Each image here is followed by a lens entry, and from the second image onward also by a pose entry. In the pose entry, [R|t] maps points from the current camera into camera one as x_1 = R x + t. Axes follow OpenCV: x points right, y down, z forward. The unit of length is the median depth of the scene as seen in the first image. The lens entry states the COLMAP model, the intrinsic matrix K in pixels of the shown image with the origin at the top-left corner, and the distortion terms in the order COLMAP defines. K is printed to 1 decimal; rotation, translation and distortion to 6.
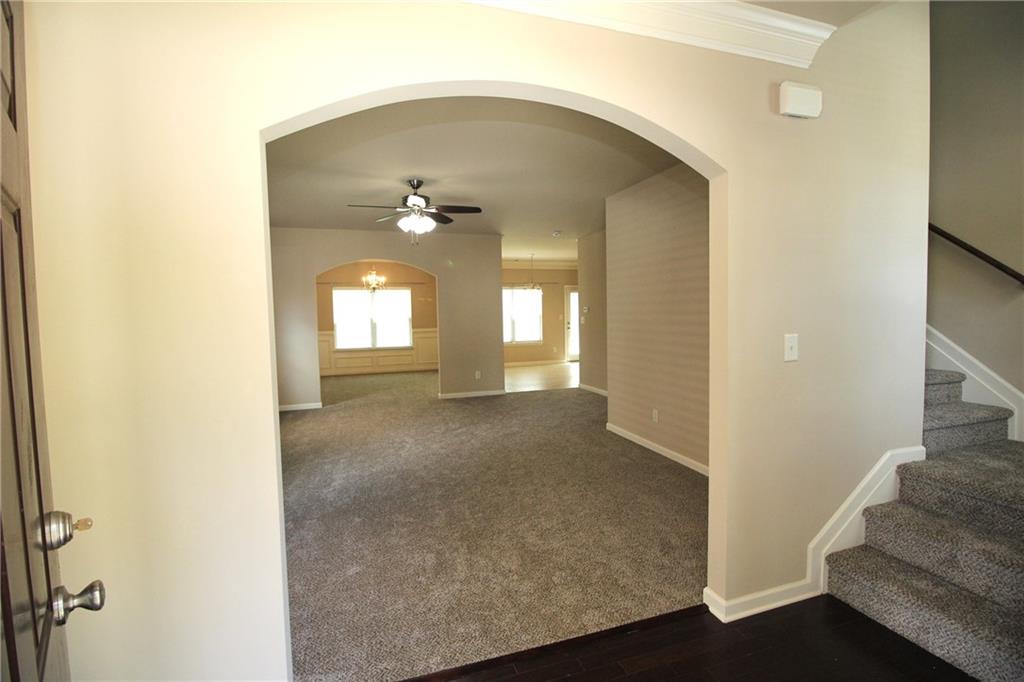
lens RADIAL K [[476.8, 0, 510.4], [0, 476.8, 346.6], [0, 0, 1]] dist [-0.016423, -0.001947]
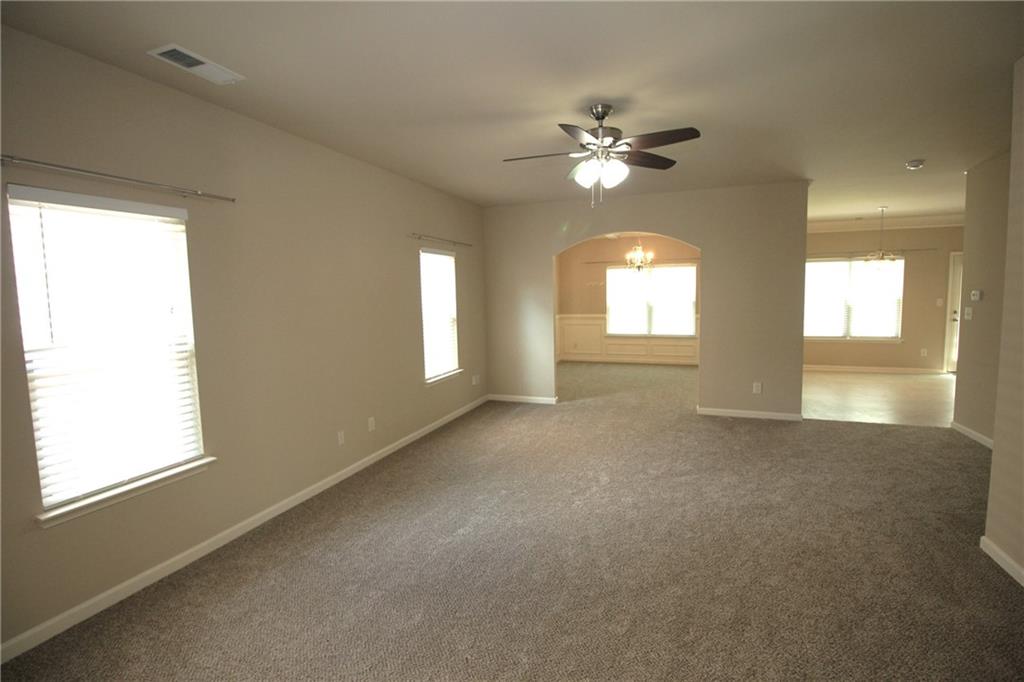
lens RADIAL K [[473.1, 0, 517.3], [0, 473.1, 333.8], [0, 0, 1]] dist [-0.009985, -0.002512]
pose [[0.785742, 0.058141, -0.615815, 0.076319], [-0.043100, 0.998299, 0.039259, -0.030937], [0.617050, -0.004305, 0.786912, 0.235341]]
